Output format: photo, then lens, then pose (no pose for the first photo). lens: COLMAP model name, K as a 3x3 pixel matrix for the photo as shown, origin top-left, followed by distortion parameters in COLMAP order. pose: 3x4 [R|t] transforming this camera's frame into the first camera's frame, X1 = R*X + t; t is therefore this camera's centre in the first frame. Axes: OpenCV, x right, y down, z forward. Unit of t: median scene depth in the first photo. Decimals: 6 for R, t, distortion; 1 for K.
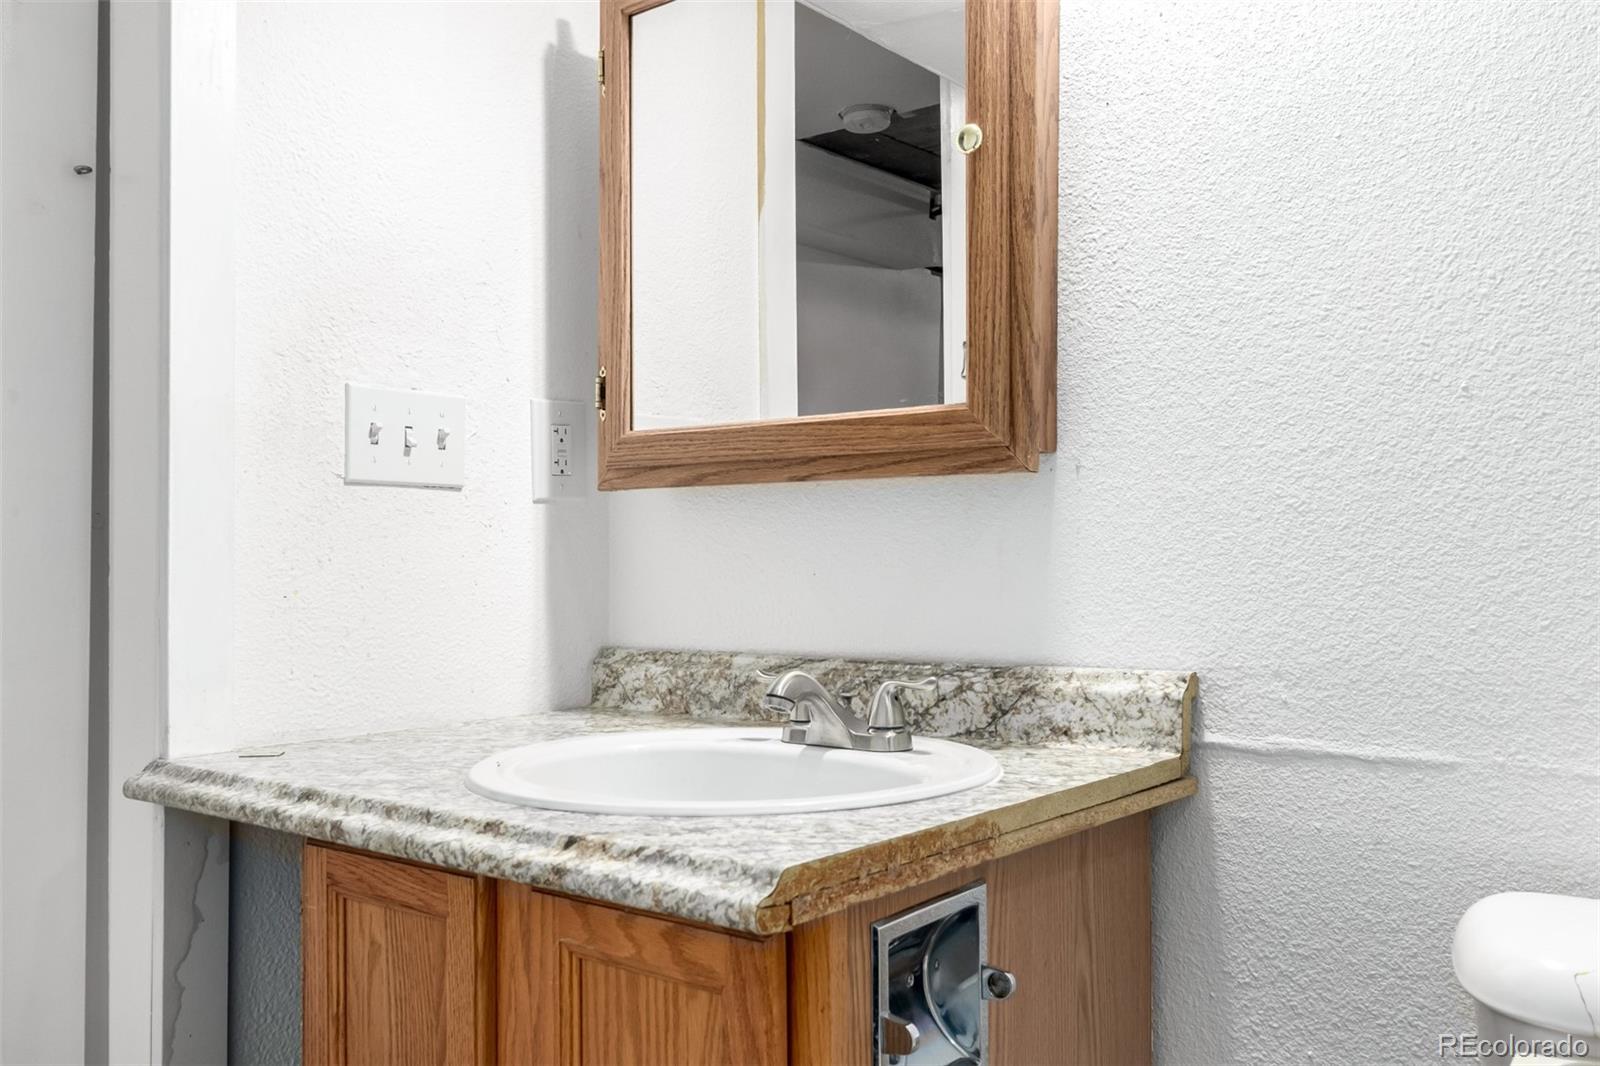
lens RADIAL K [[1353.9, 0, 798.7], [0, 1353.9, 569.8], [0, 0, 1]] dist [-0.003756, 0.001117]
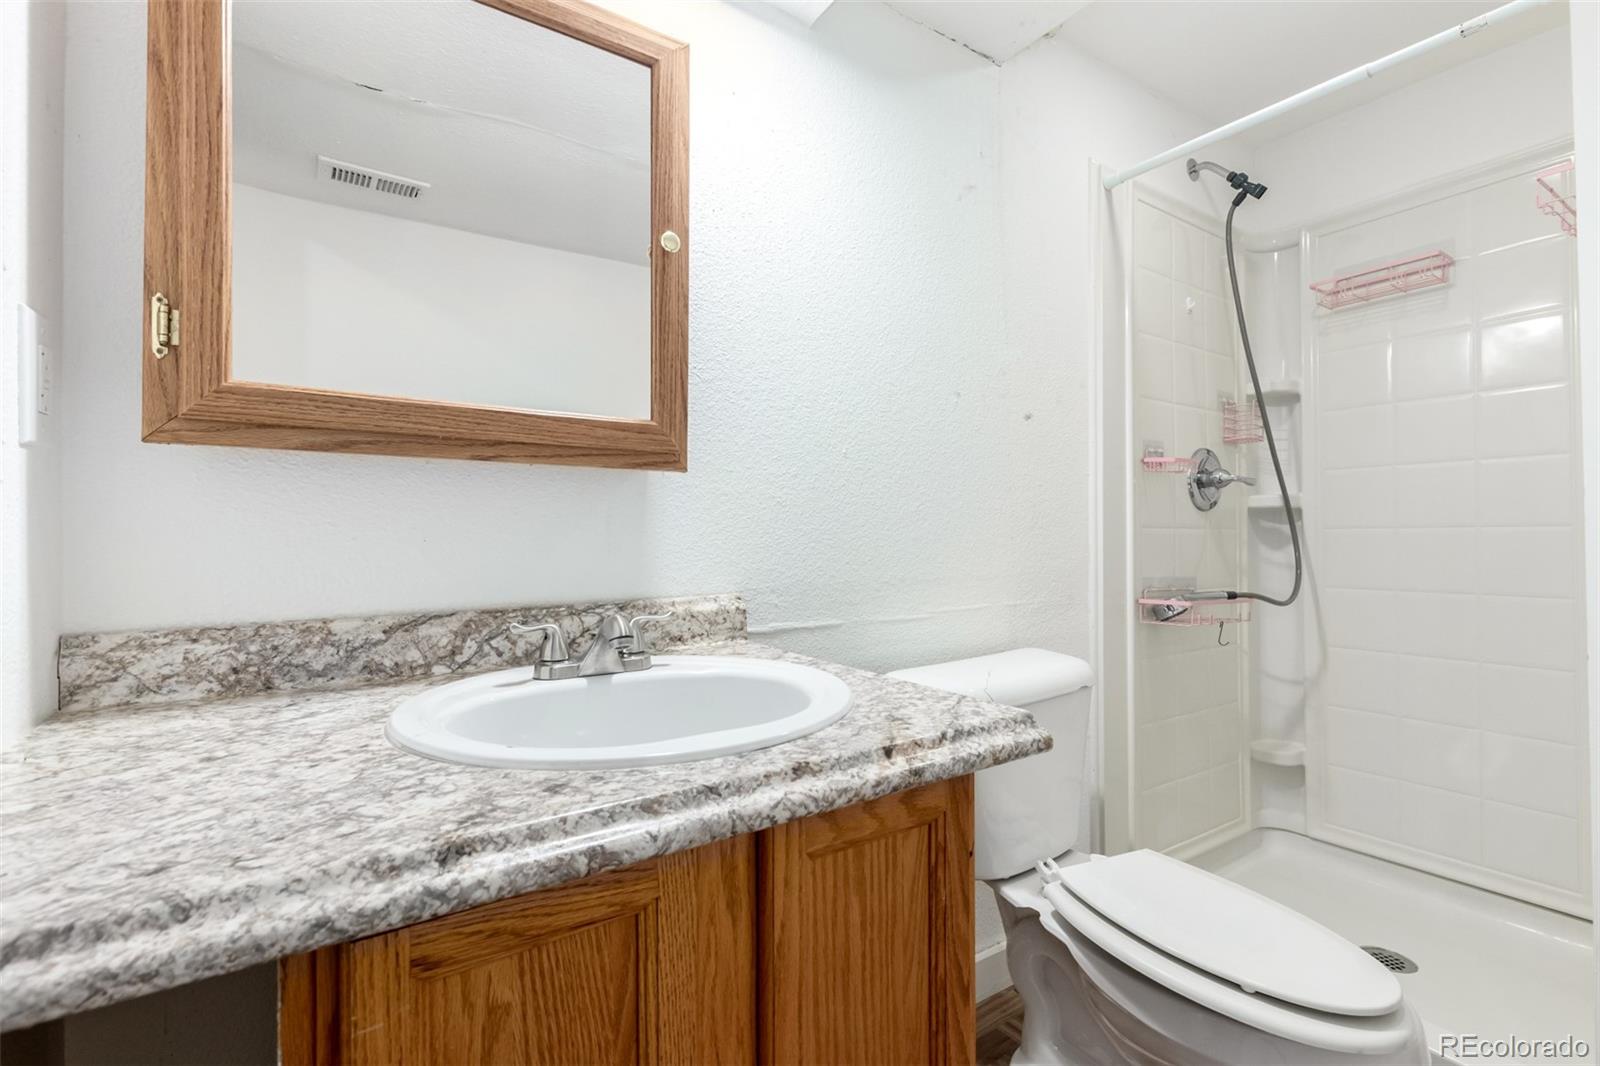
lens RADIAL K [[743.5, 0, 803.4], [0, 743.5, 539.6], [0, 0, 1]] dist [0.001791, -0.000394]
pose [[0.283586, -0.003848, 0.958939, -0.591179], [0.006165, 0.999979, 0.002189, 0.003453], [-0.958927, 0.005291, 0.283604, 0.616445]]
